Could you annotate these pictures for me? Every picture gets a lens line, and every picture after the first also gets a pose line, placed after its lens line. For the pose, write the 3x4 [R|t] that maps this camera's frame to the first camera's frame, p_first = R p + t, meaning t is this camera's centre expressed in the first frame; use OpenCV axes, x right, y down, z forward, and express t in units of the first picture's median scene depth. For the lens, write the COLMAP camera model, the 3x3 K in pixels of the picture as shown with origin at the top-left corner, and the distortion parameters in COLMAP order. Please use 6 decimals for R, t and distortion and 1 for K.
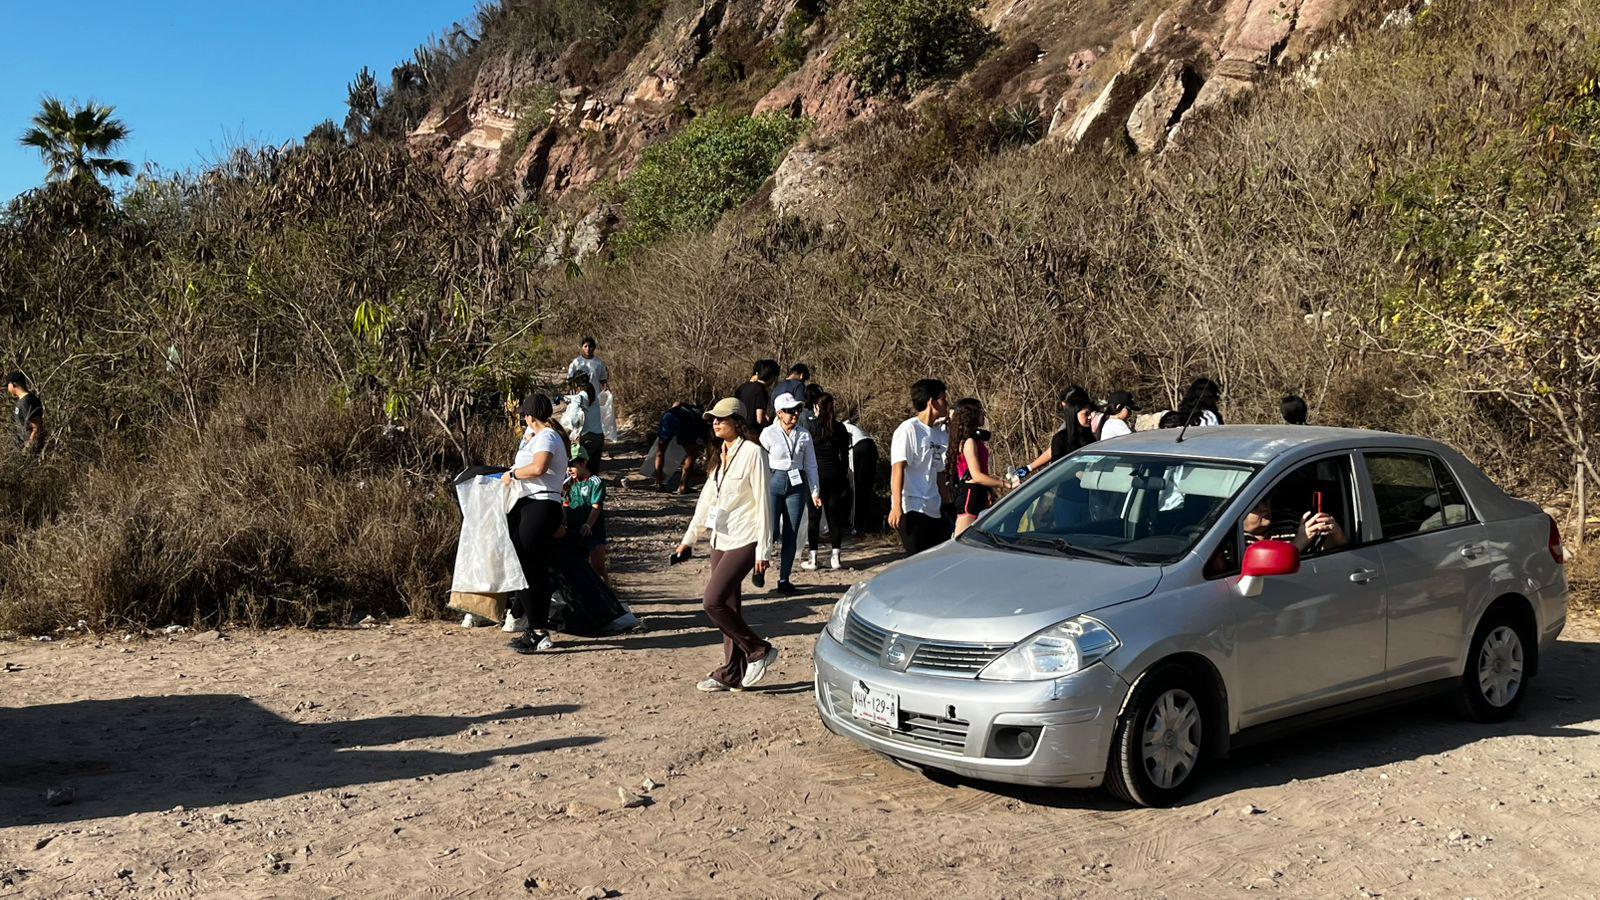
lens RADIAL K [[1600.7, 0, 804.9], [0, 1600.7, 451.1], [0, 0, 1]] dist [0.019541, 0.000000]
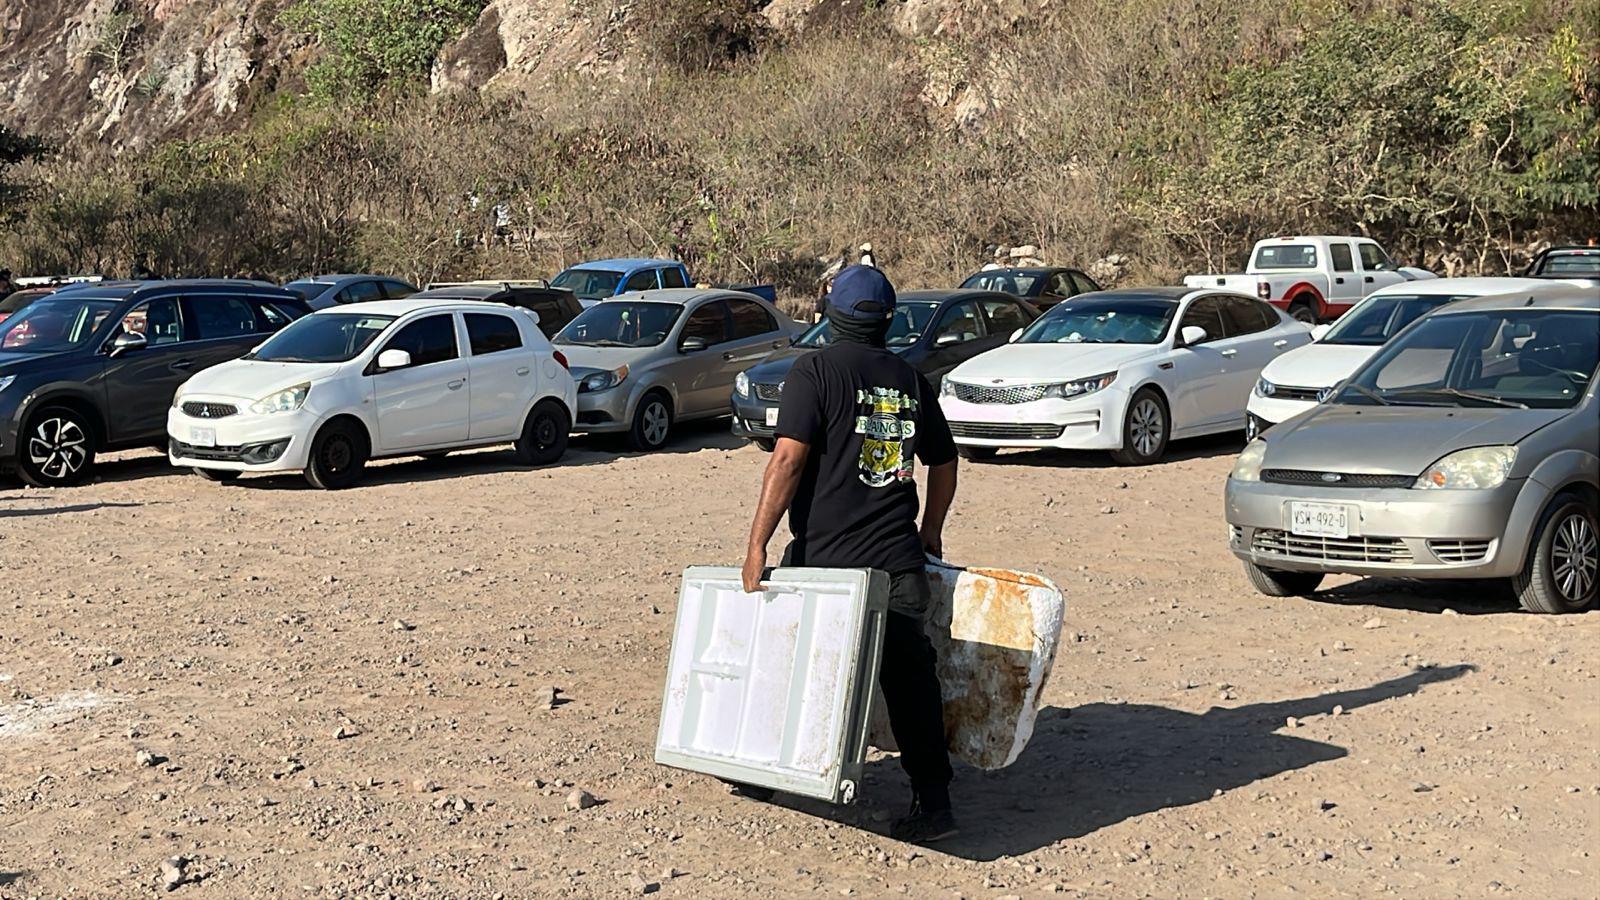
lens RADIAL K [[2276.2, 0, 800.1], [0, 2276.2, 451.4], [0, 0, 1]] dist [0.053747, 0.000000]
pose [[0.975635, -0.059599, 0.211148, -0.104258], [0.045541, 0.996448, 0.070829, 0.002659], [-0.214619, -0.059487, 0.974885, -0.270695]]
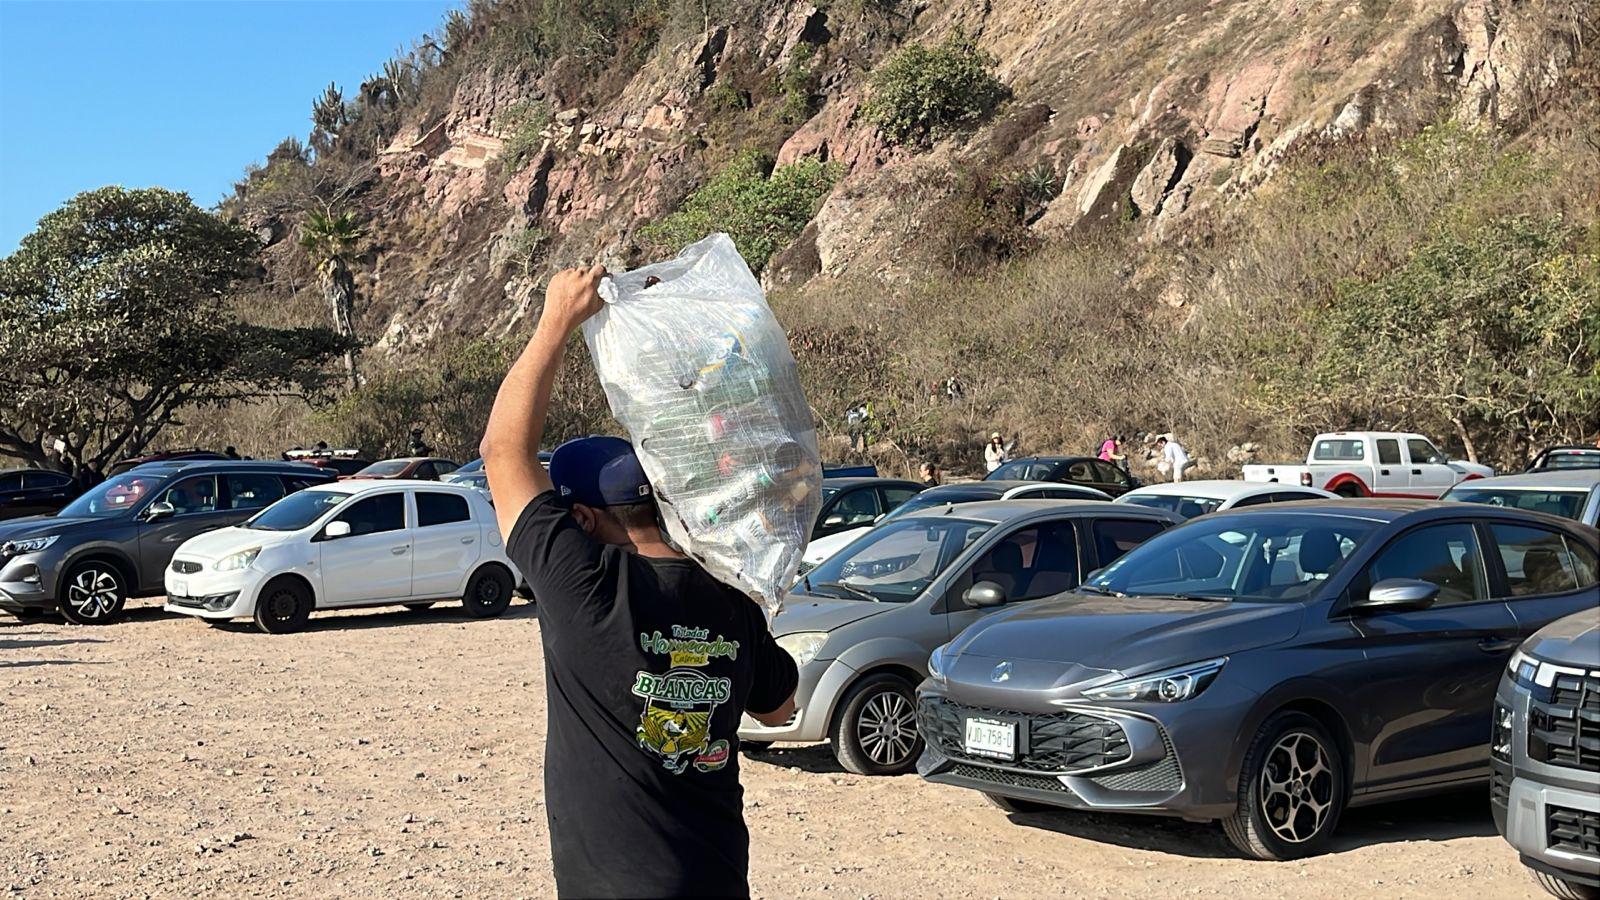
lens RADIAL K [[1990.9, 0, 793.6], [0, 1990.9, 449.4], [0, 0, 1]] dist [0.089800, 0.000000]
pose [[0.998985, -0.027305, 0.035826, -0.064206], [0.027735, 0.999548, -0.011558, 0.002437], [-0.035494, 0.012540, 0.999291, -0.283075]]
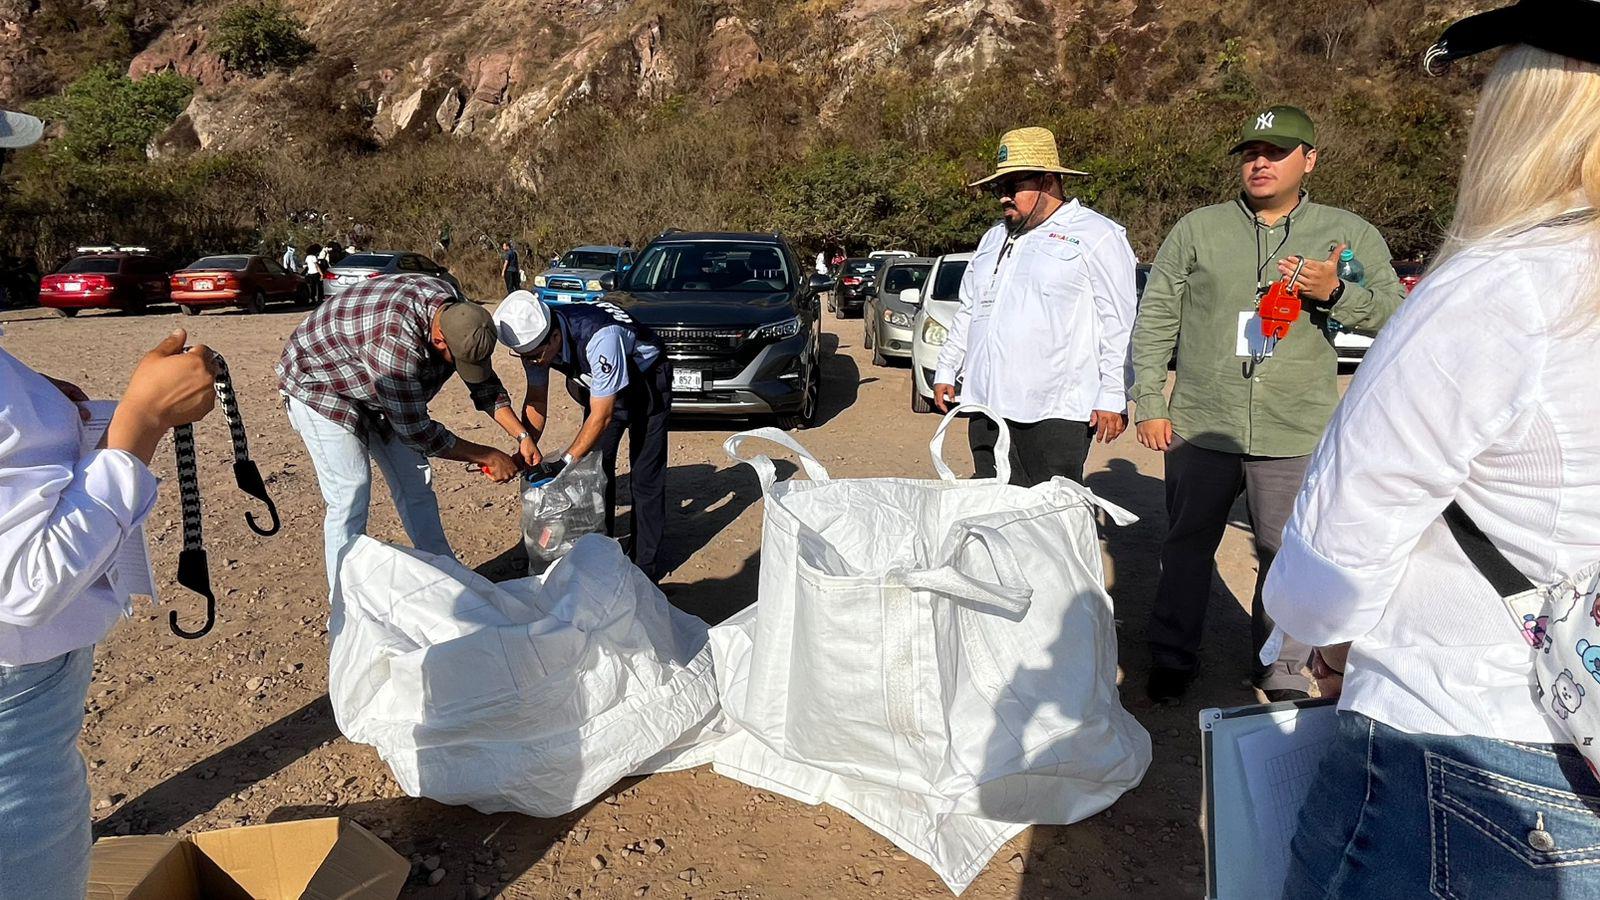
lens RADIAL K [[900.9, 0, 795.9], [0, 900.9, 445.8], [0, 0, 1]] dist [0.005852, 0.000117]
pose [[0.732076, -0.146365, 0.665313, -0.173178], [0.020623, 0.980960, 0.193113, 0.003789], [-0.680910, -0.127652, 0.721156, -0.145563]]
